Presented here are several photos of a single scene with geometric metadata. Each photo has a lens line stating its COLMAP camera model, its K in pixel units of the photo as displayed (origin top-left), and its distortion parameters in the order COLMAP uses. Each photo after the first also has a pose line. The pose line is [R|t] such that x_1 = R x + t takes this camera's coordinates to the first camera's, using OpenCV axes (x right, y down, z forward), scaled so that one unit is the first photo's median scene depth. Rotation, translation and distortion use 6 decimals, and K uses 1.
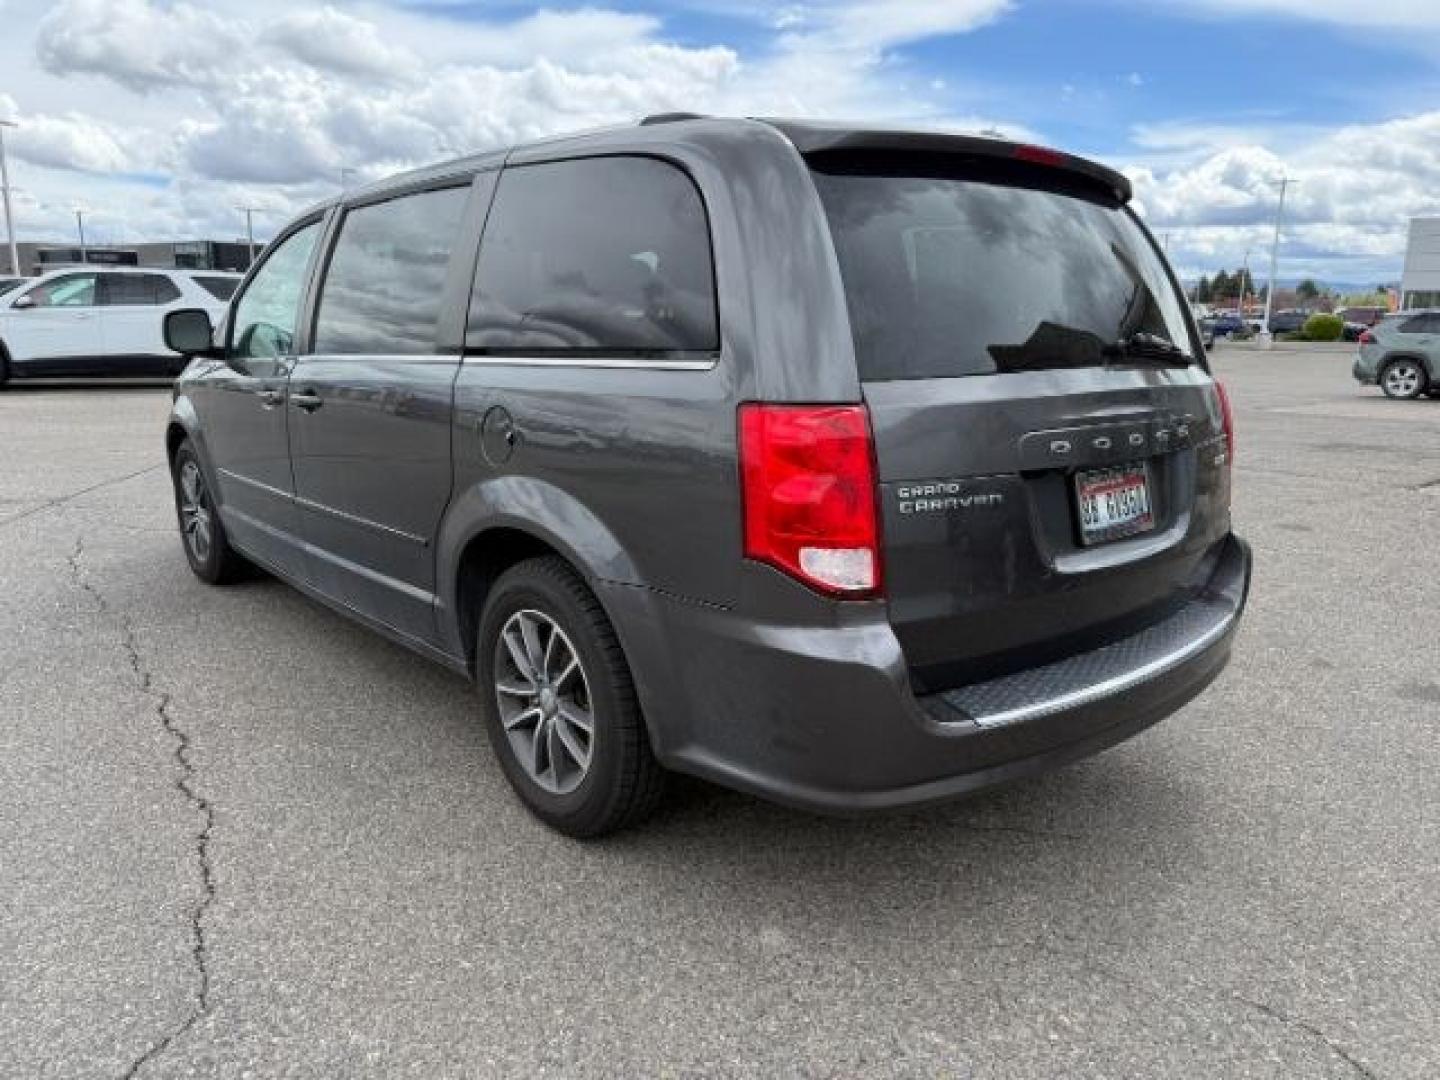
lens RADIAL K [[1052.8, 0, 723.6], [0, 1052.8, 543.5], [0, 0, 1]] dist [0.001852, -0.004654]
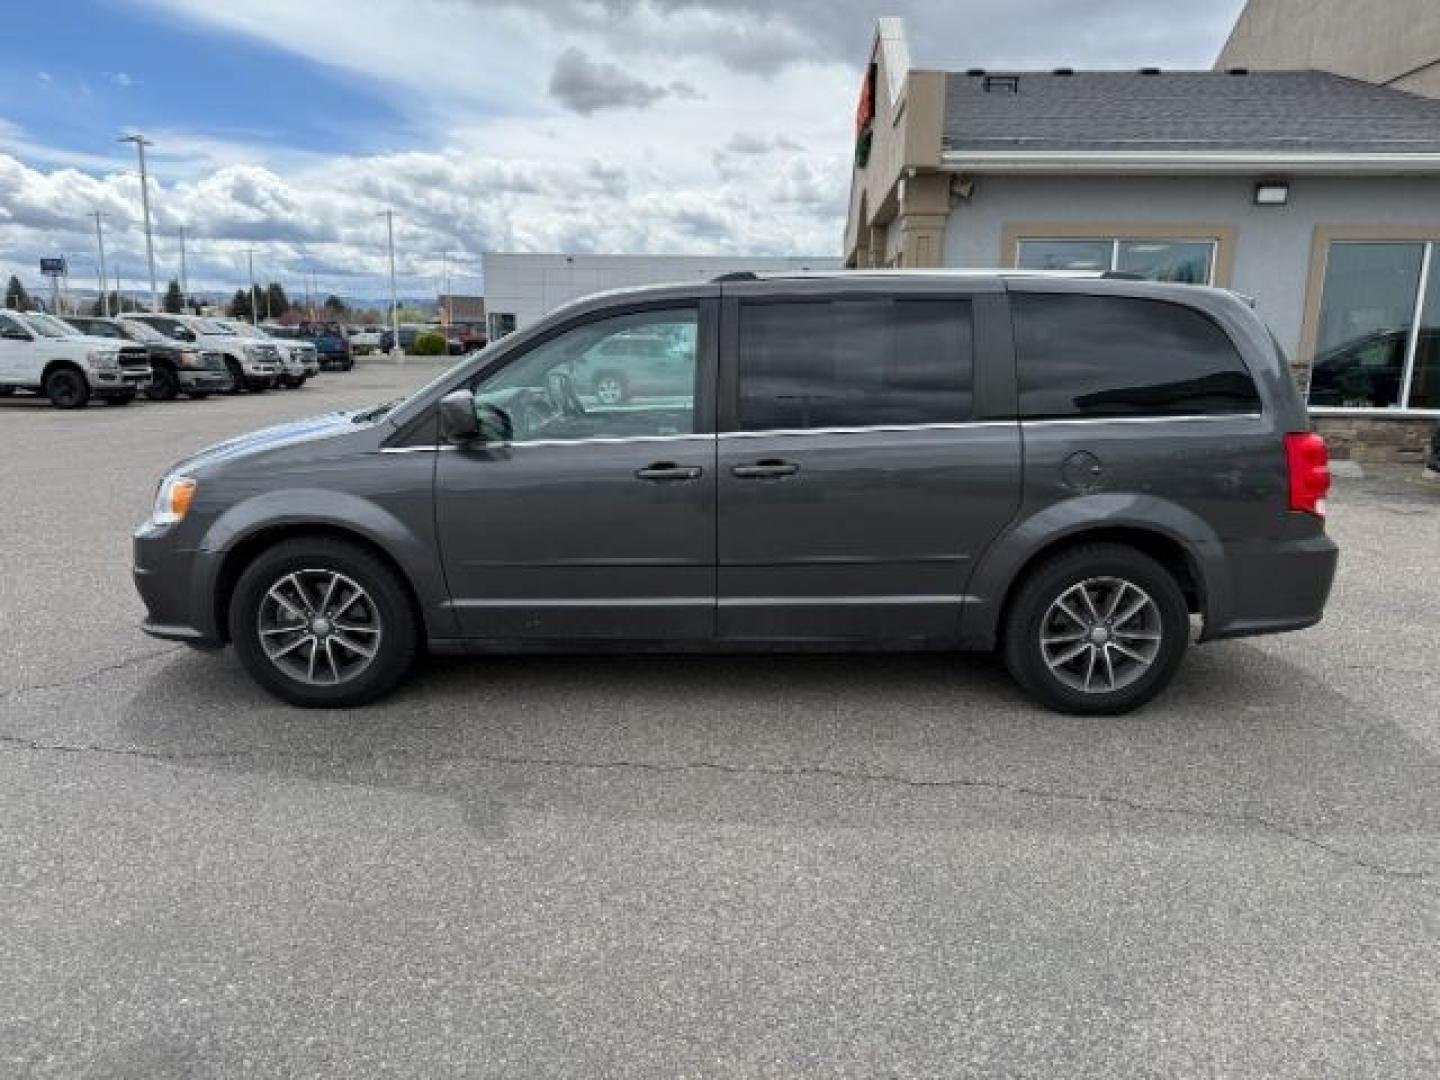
lens RADIAL K [[1052.8, 0, 723.6], [0, 1052.8, 543.5], [0, 0, 1]] dist [0.001852, -0.004654]
pose [[0.661877, -0.145394, 0.735377, -1.216105], [0.153362, 0.986524, 0.057016, 0.045952], [-0.733756, 0.075041, 0.675256, -0.629195]]
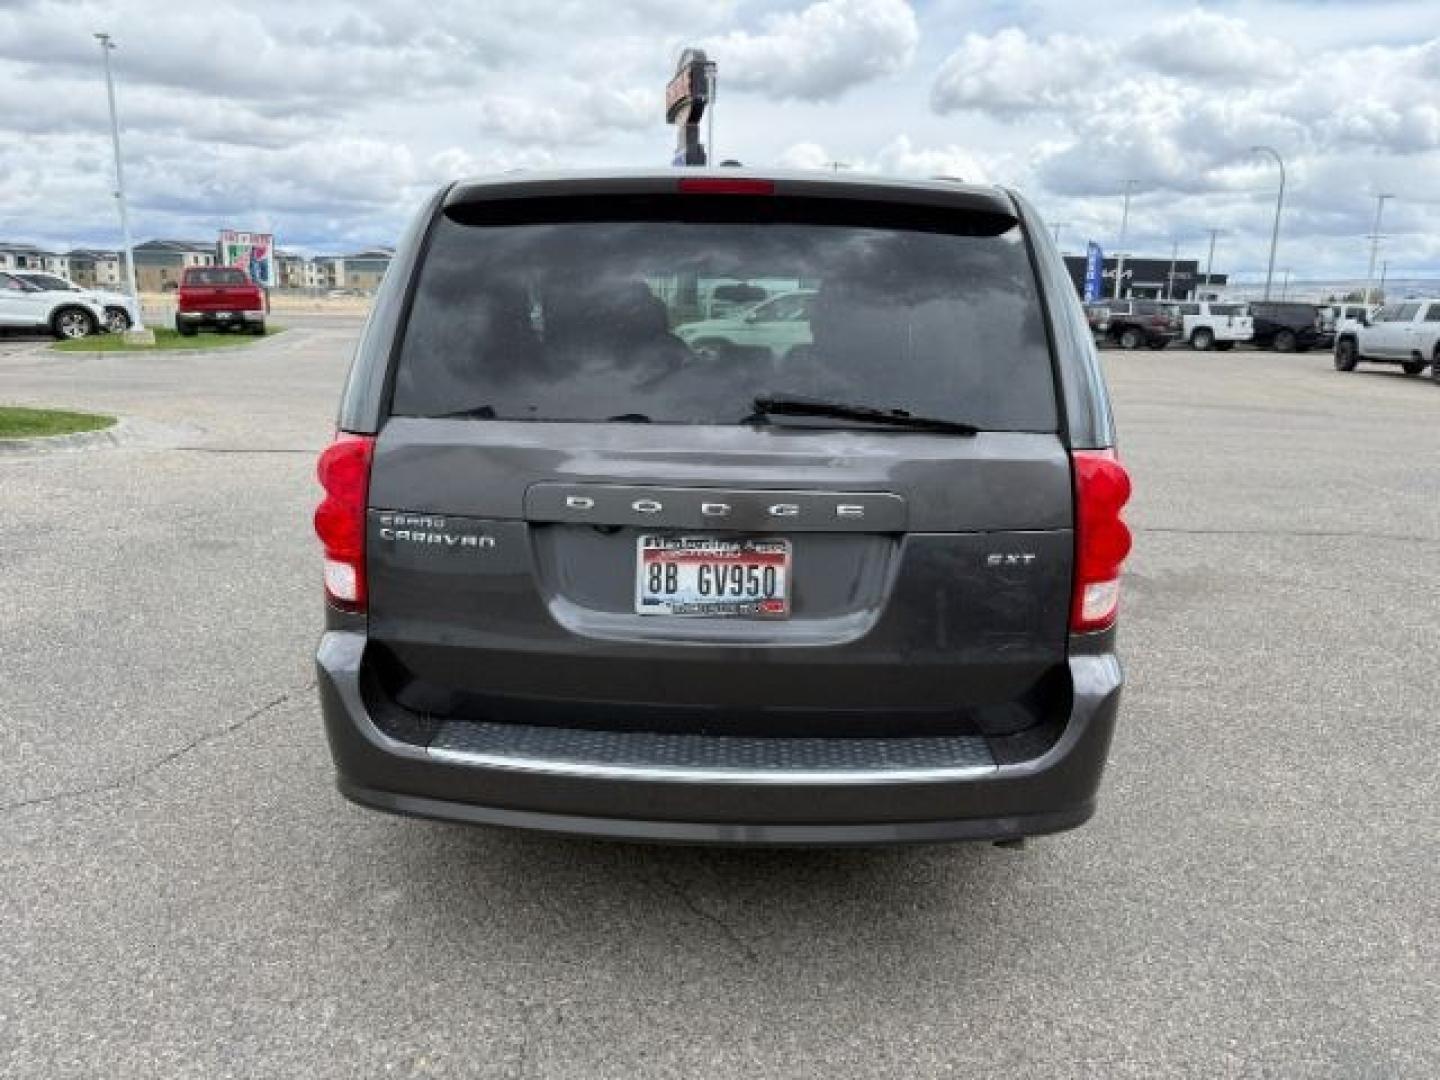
lens RADIAL K [[1052.8, 0, 723.6], [0, 1052.8, 543.5], [0, 0, 1]] dist [0.001852, -0.004654]
pose [[0.717479, 0.156223, -0.678836, 1.193847], [-0.161338, 0.985296, 0.056227, -0.144727], [0.677639, 0.069180, 0.732134, 0.450423]]
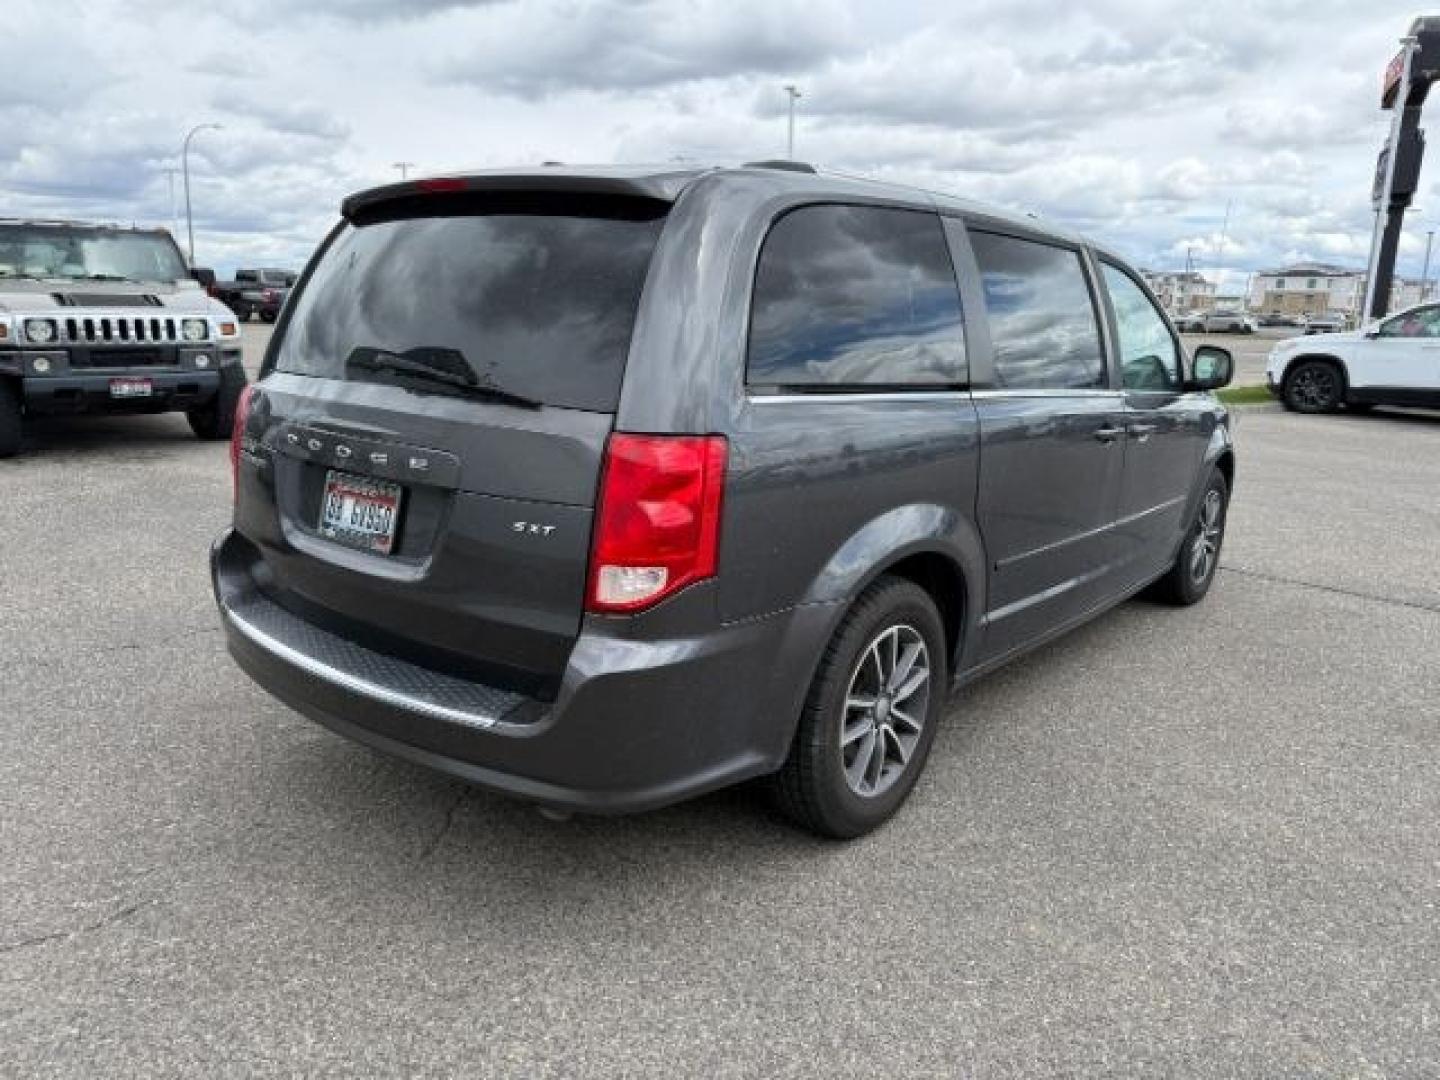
lens RADIAL K [[1052.8, 0, 723.6], [0, 1052.8, 543.5], [0, 0, 1]] dist [0.001852, -0.004654]
pose [[0.140573, 0.211605, -0.967193, 1.788740], [-0.240615, 0.954907, 0.173945, -0.344600], [0.960387, 0.208269, 0.185149, 1.435343]]
